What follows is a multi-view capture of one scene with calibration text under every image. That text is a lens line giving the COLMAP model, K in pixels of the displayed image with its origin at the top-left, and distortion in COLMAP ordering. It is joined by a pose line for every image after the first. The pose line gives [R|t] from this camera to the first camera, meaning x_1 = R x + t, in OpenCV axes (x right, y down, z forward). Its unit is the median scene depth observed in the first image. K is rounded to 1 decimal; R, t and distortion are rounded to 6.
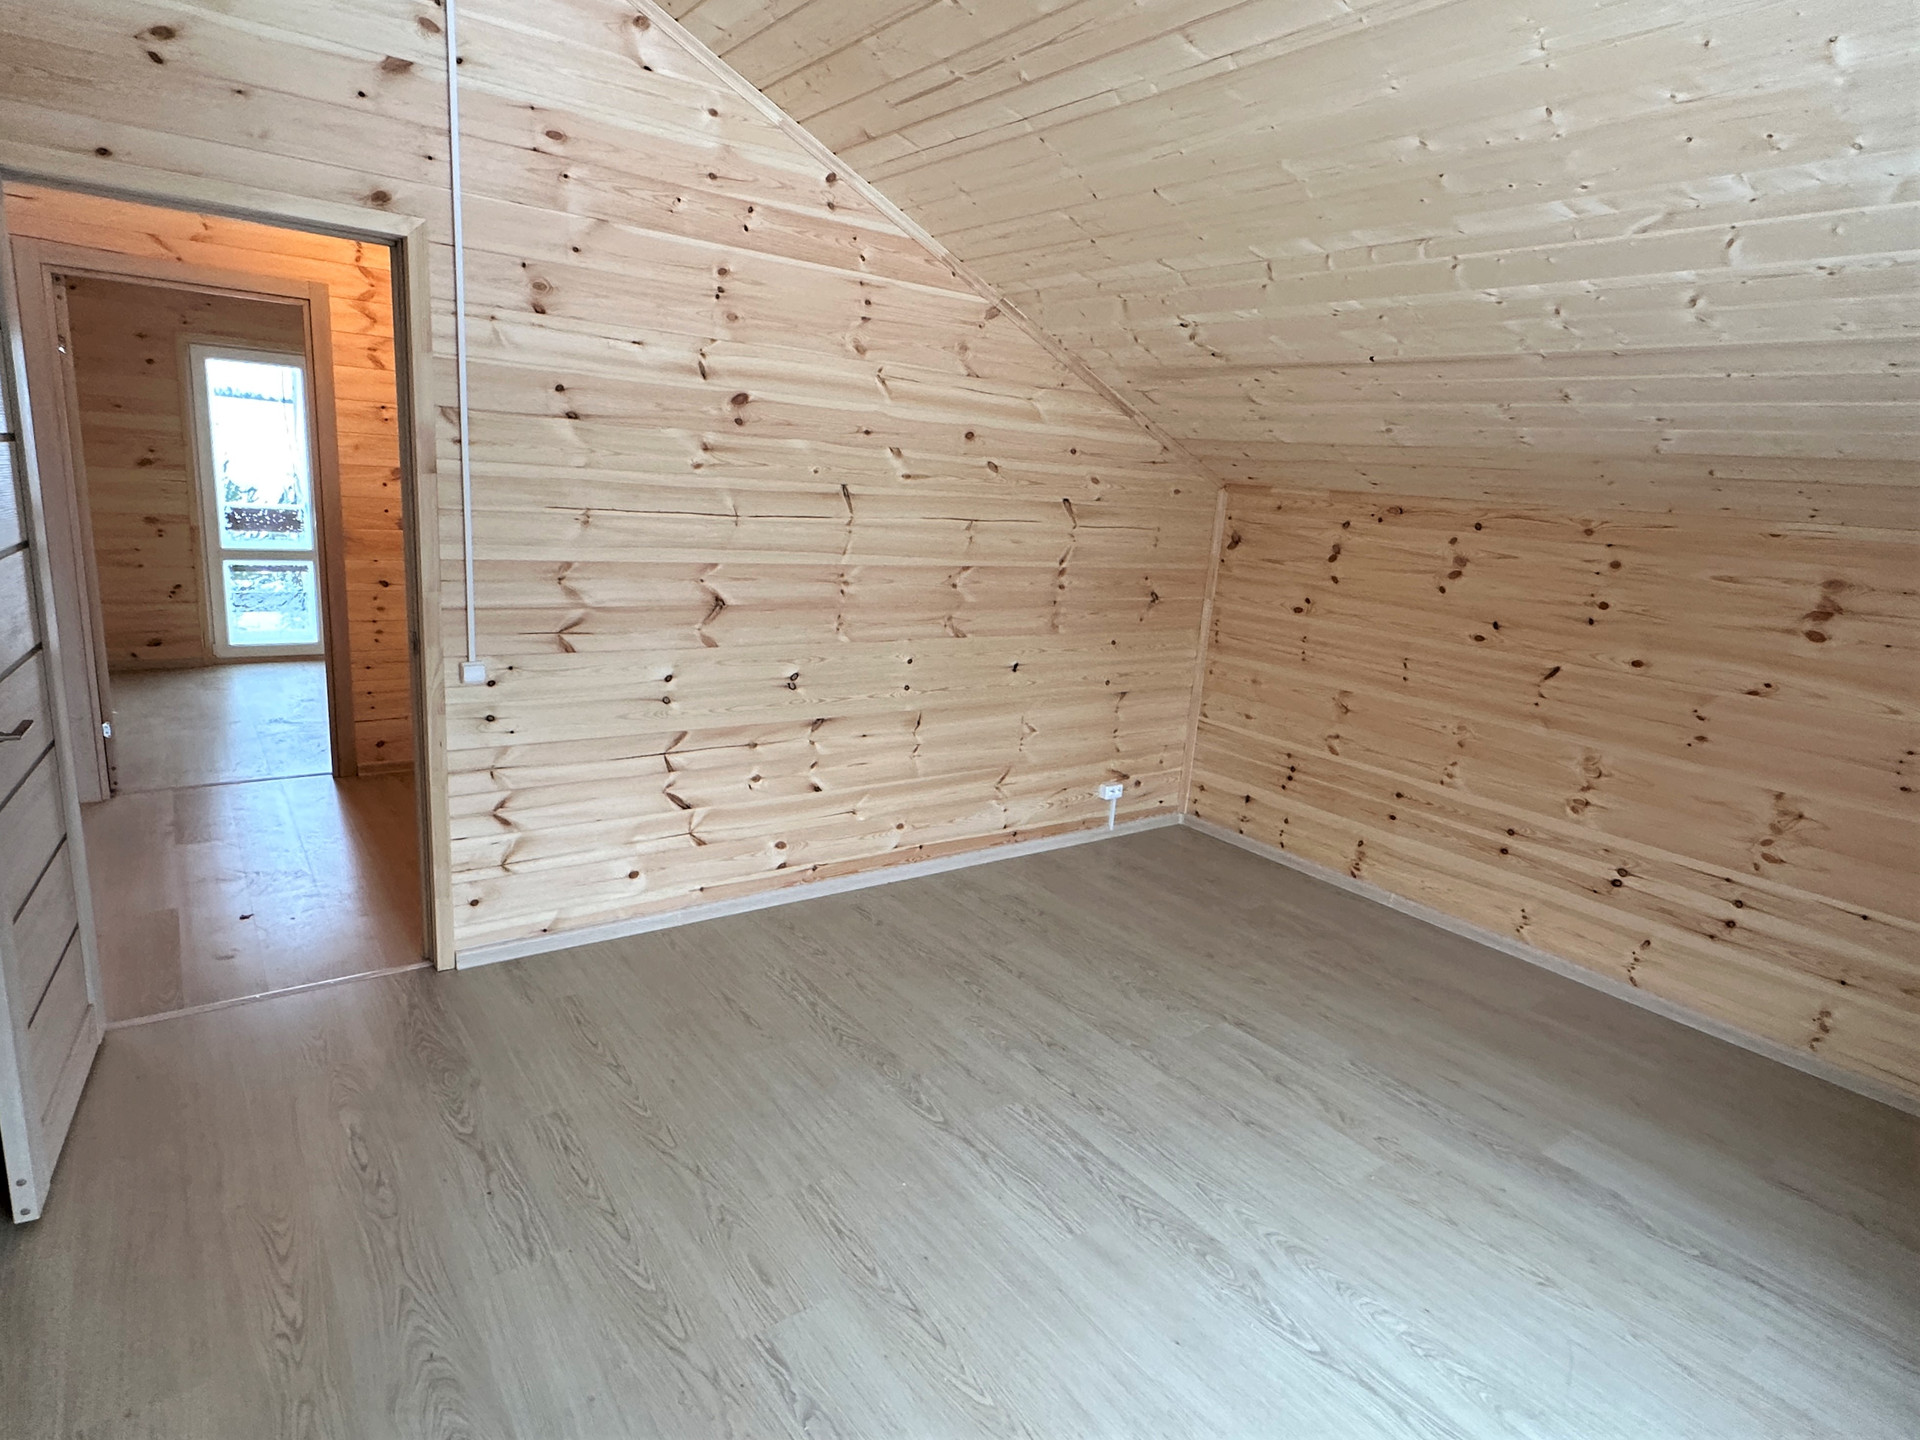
lens RADIAL K [[1087.1, 0, 974.0], [0, 1087.1, 720.9], [0, 0, 1]] dist [0.000845, -0.000360]
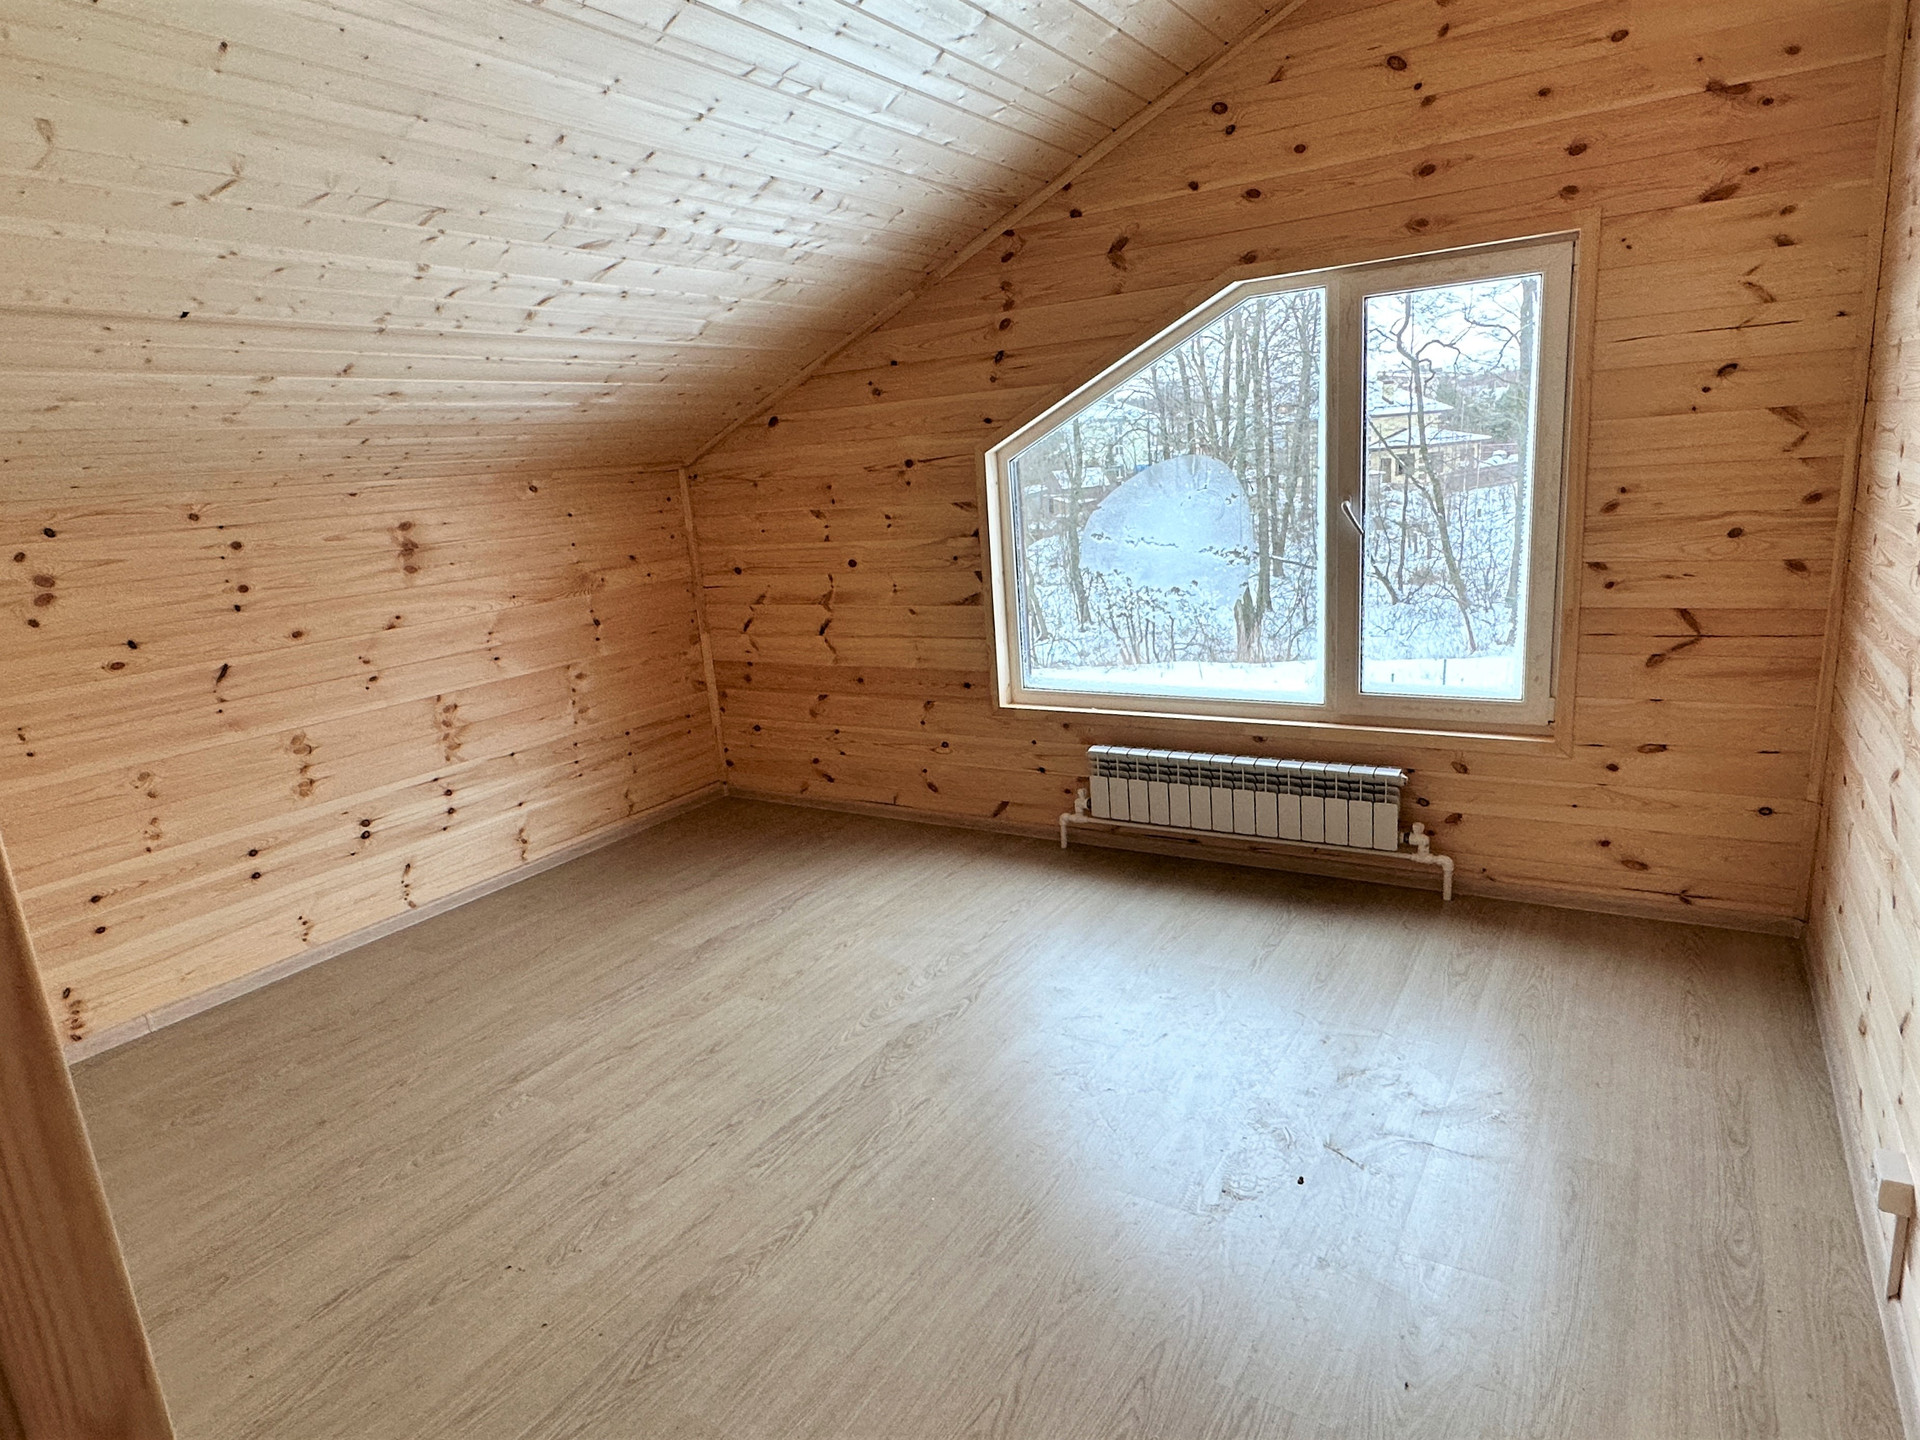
lens RADIAL K [[1087.1, 0, 974.0], [0, 1087.1, 720.9], [0, 0, 1]] dist [0.000845, -0.000360]
pose [[-0.366123, -0.265383, 0.891922, -0.539274], [0.251893, 0.894427, 0.369527, -0.191871], [-0.895826, 0.359961, -0.260622, 0.706348]]
